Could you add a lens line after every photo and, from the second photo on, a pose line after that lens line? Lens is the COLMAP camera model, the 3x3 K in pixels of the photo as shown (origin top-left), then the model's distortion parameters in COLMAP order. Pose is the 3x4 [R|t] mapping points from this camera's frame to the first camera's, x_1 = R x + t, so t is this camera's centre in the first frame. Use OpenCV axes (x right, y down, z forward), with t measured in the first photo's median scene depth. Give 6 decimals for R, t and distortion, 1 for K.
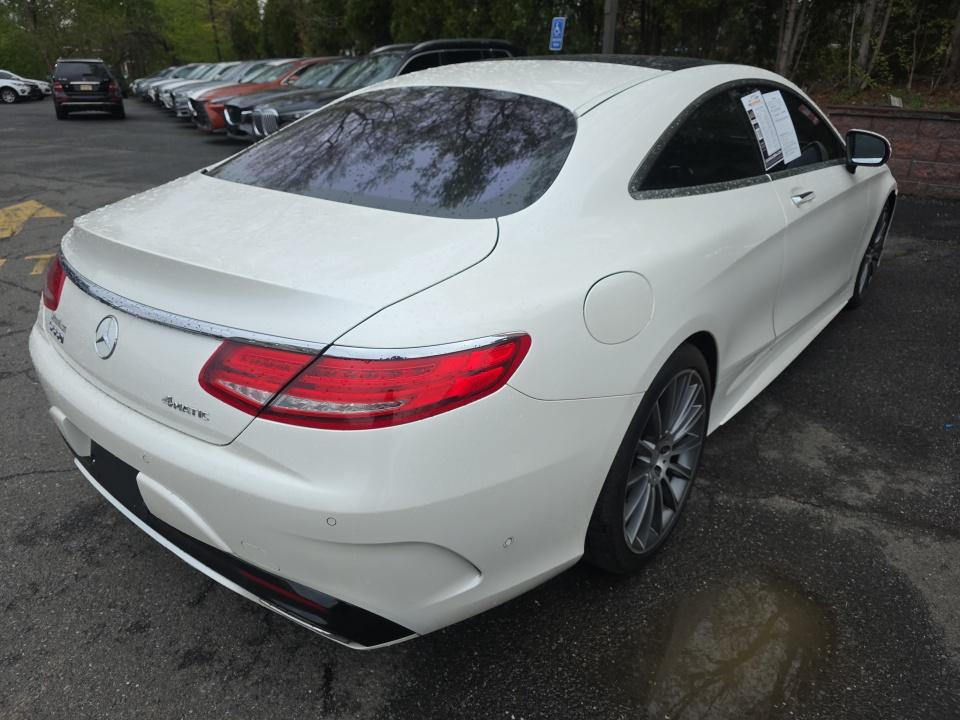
lens RADIAL K [[656.7, 0, 474.9], [0, 656.7, 364.3], [0, 0, 1]] dist [0.006523, -0.010389]
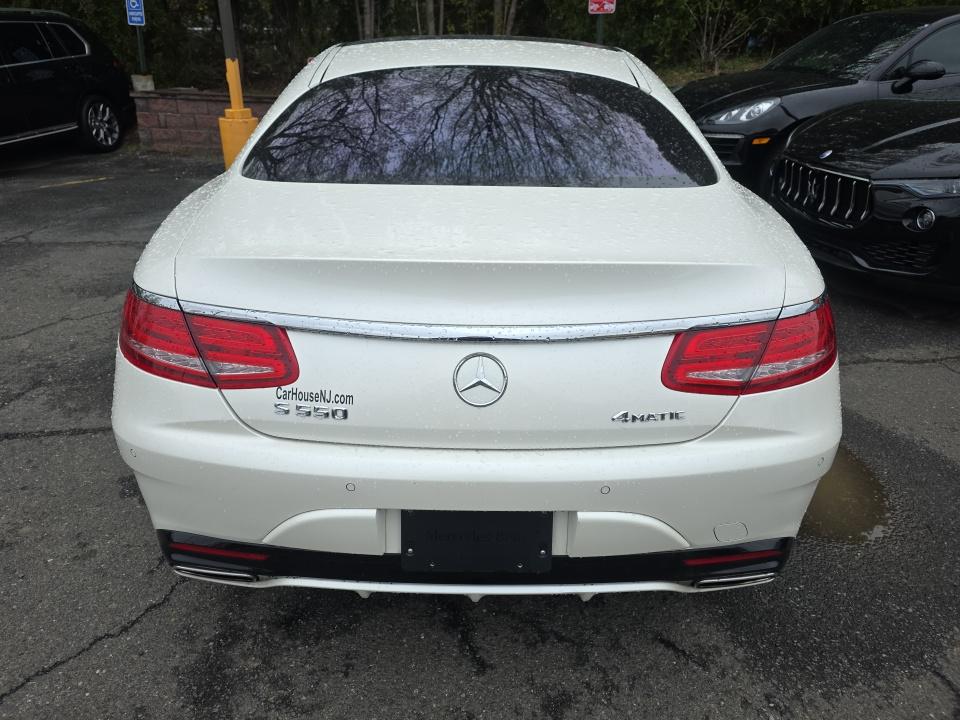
lens RADIAL K [[656.7, 0, 474.9], [0, 656.7, 364.3], [0, 0, 1]] dist [0.006523, -0.010389]
pose [[0.773900, -0.267554, 0.574016, -0.931299], [0.252323, 0.961595, 0.108022, -0.136527], [-0.580872, 0.061239, 0.811688, 0.310605]]
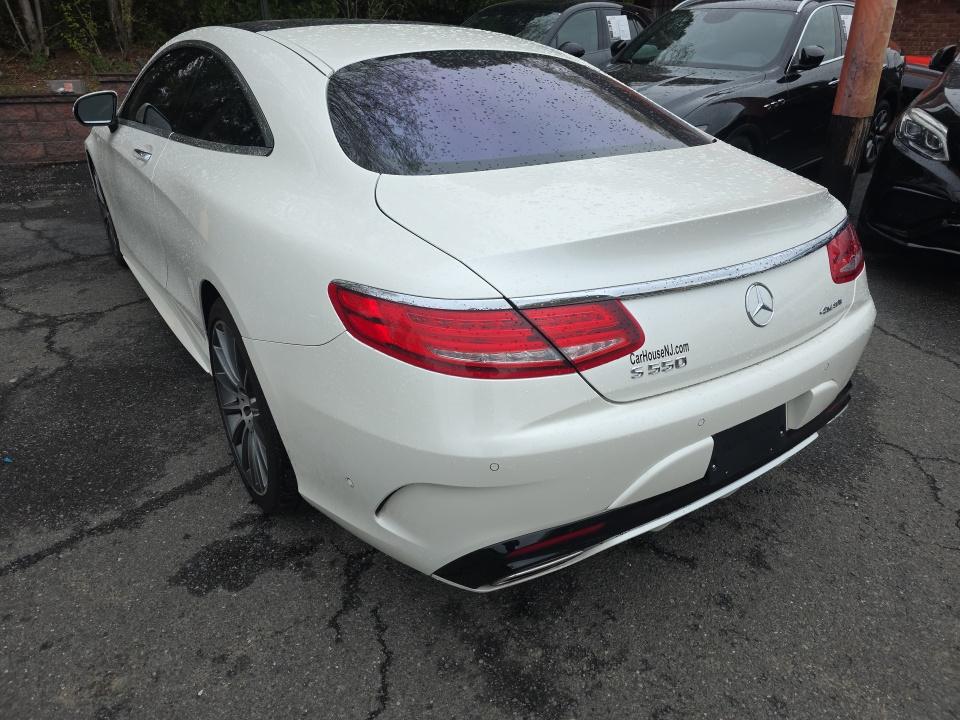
lens RADIAL K [[645.7, 0, 480.0], [0, 645.7, 360.0], [0, 0, 1]] dist [0.010336, -0.000372]
pose [[0.279304, -0.424731, 0.861158, -1.416637], [0.390306, 0.869634, 0.302321, -0.392307], [-0.877297, 0.251676, 0.408668, 0.901371]]
